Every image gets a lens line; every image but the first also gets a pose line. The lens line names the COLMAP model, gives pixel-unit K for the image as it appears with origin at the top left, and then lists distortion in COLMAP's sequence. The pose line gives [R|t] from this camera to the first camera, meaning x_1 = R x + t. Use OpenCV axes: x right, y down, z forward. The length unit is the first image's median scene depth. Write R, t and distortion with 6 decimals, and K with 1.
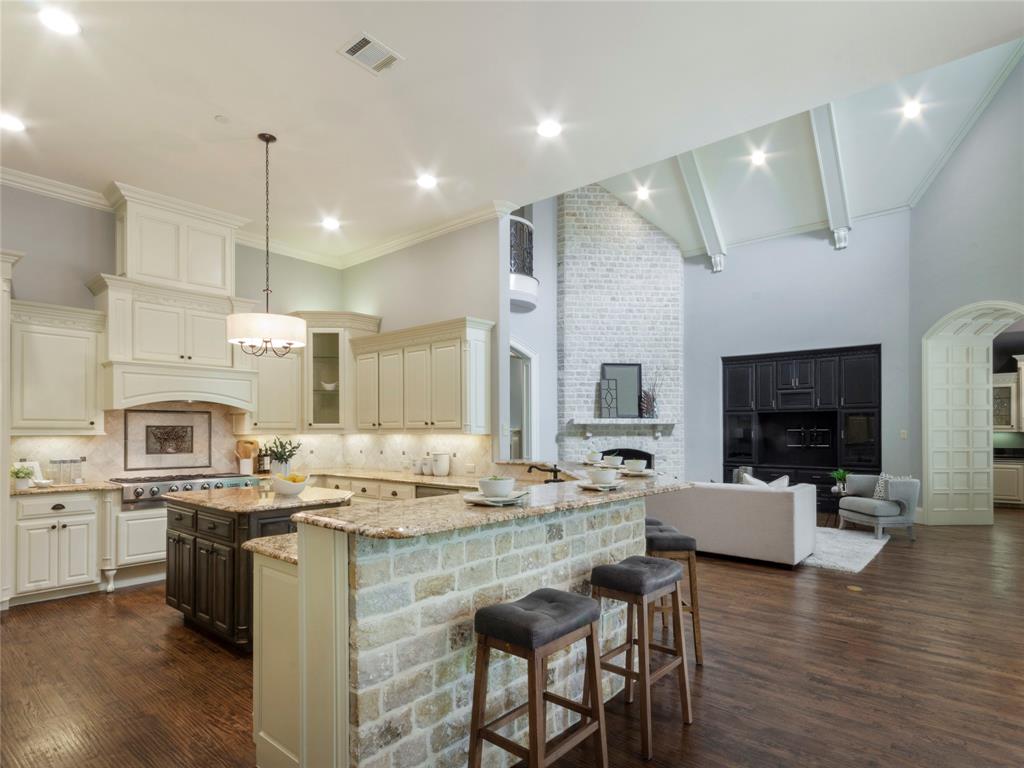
lens RADIAL K [[571.9, 0, 508.8], [0, 571.9, 439.0], [0, 0, 1]] dist [0.003265, 0.002673]
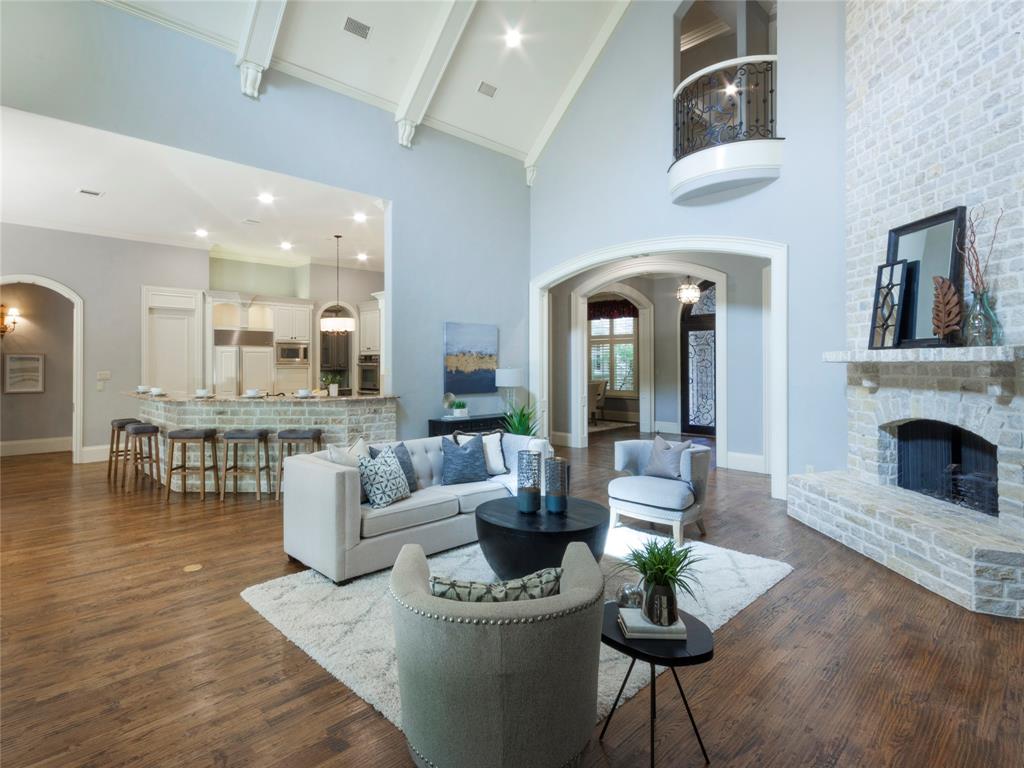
lens RADIAL K [[571.9, 0, 488.0], [0, 571.9, 363.5], [0, 0, 1]] dist [0.003265, 0.002673]
pose [[-0.128147, 0.002973, -0.991751, 1.273400], [-0.011329, 0.999926, 0.004461, -0.044404], [0.991690, 0.011808, -0.128104, 1.412620]]
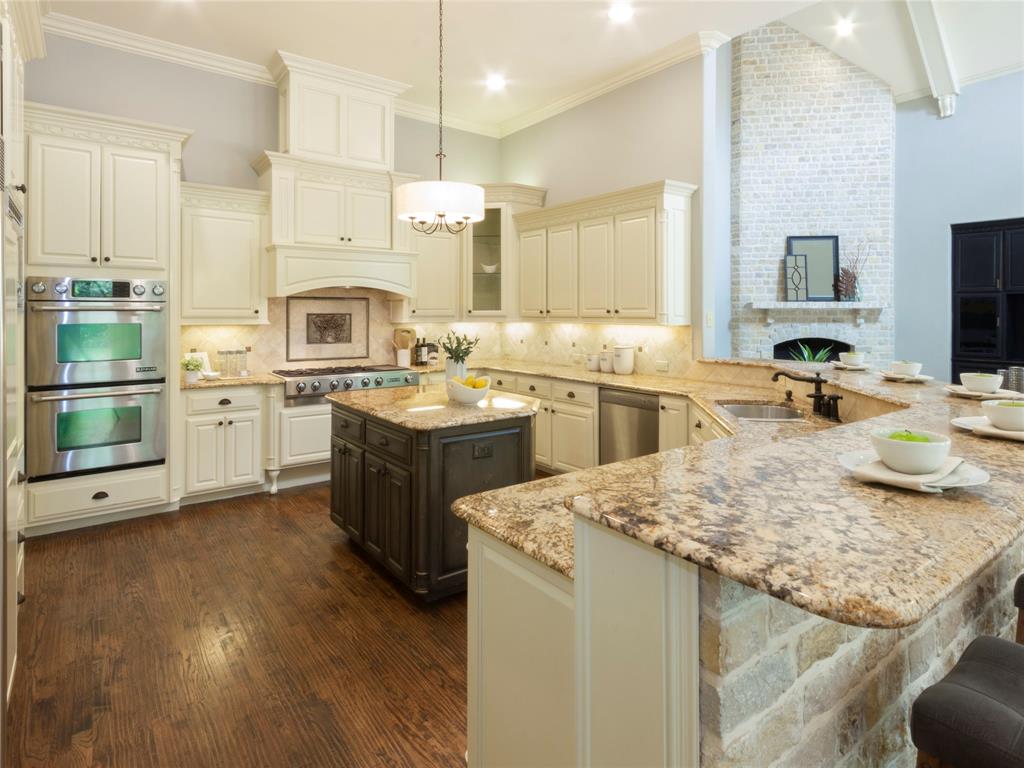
lens RADIAL K [[571.9, 0, 501.8], [0, 571.9, 325.7], [0, 0, 1]] dist [0.003265, 0.002673]
pose [[0.975127, 0.007462, -0.221523, -0.114946], [-0.005055, 0.999922, 0.011429, -0.015892], [0.221591, -0.010025, 0.975088, 0.158250]]
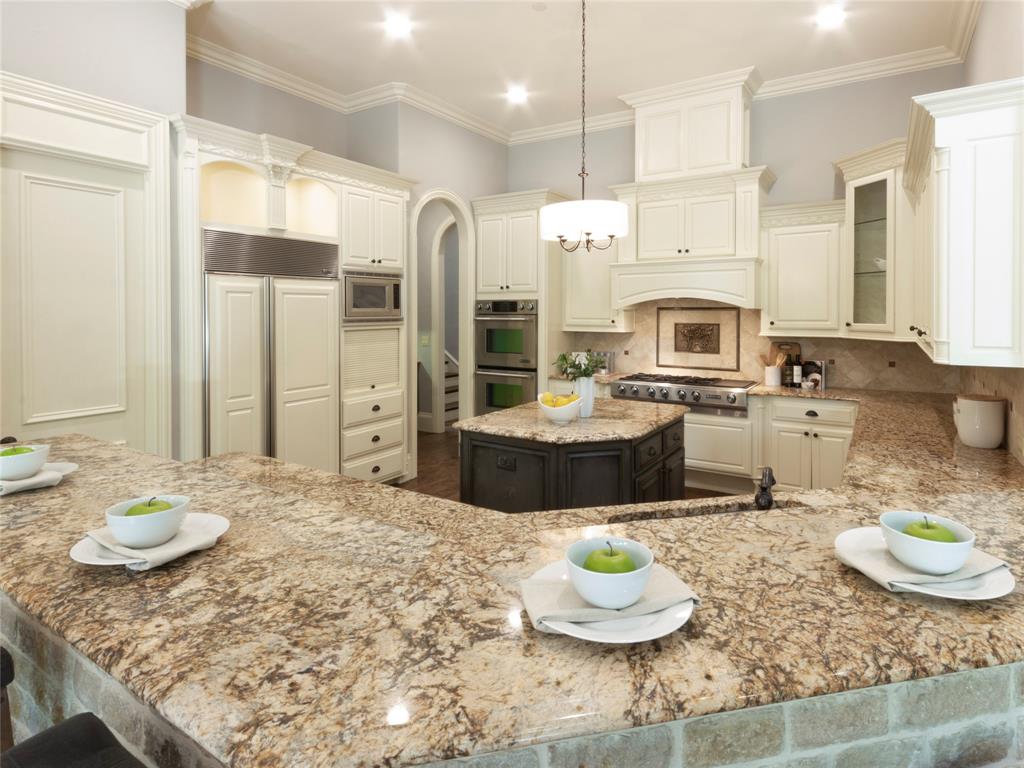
lens RADIAL K [[571.9, 0, 525.9], [0, 571.9, 319.9], [0, 0, 1]] dist [0.003265, 0.002673]
pose [[0.139002, 0.021642, -0.990056, 0.313469], [-0.010040, 0.999741, 0.020444, -0.047047], [0.990241, 0.007098, 0.139183, 0.610769]]
